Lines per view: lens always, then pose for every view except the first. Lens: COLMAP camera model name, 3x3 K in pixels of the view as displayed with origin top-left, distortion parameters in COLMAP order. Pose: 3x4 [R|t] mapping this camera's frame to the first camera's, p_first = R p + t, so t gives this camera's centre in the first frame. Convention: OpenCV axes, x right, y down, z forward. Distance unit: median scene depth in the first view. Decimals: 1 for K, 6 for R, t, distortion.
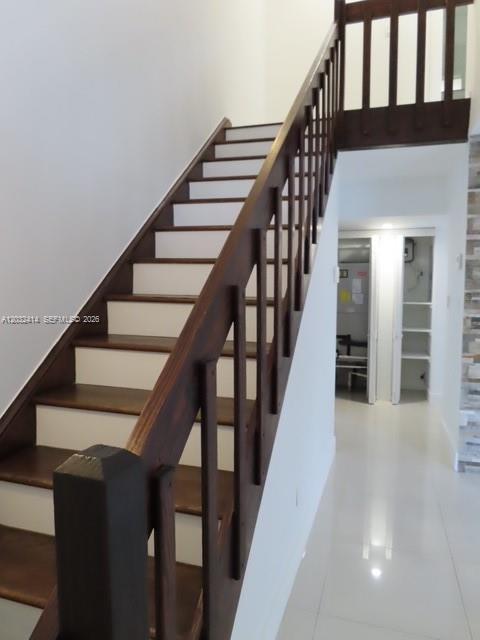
lens RADIAL K [[456.2, 0, 240.0], [0, 456.2, 320.0], [0, 0, 1]] dist [-0.010042, 0.001024]
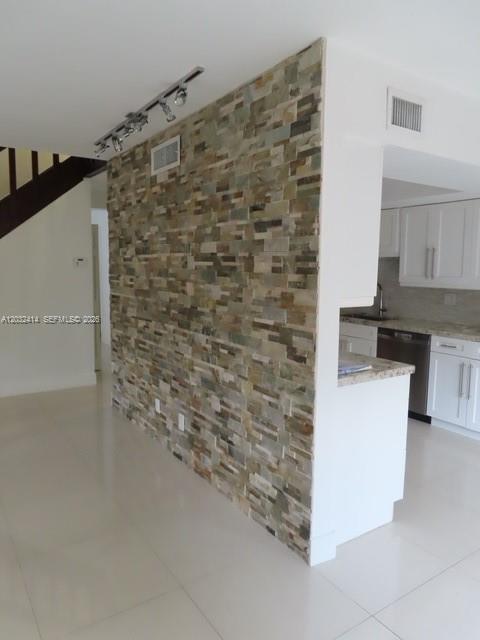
lens RADIAL K [[456.2, 0, 240.0], [0, 456.2, 320.0], [0, 0, 1]] dist [-0.010042, 0.001024]
pose [[0.782205, 0.074118, -0.618597, 1.644357], [-0.047368, 0.997099, 0.059573, -0.029469], [0.621218, -0.017297, 0.783447, 0.160206]]
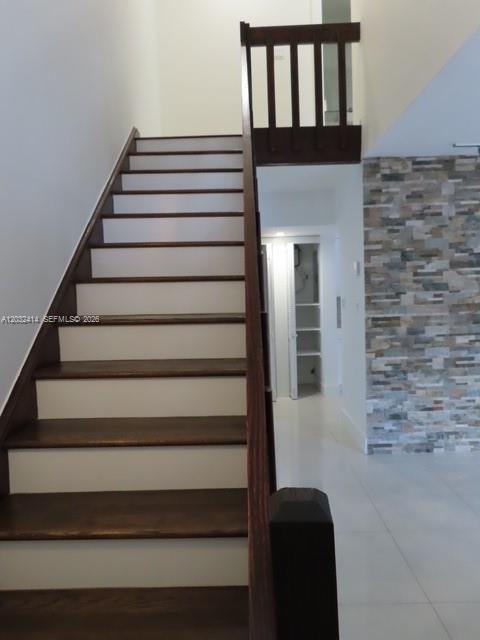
lens RADIAL K [[456.2, 0, 240.0], [0, 456.2, 320.0], [0, 0, 1]] dist [-0.010042, 0.001024]
pose [[0.956772, -0.058679, 0.284859, -0.128955], [0.059917, 0.998194, 0.004375, -0.023879], [-0.284601, 0.012882, 0.958559, 0.000950]]
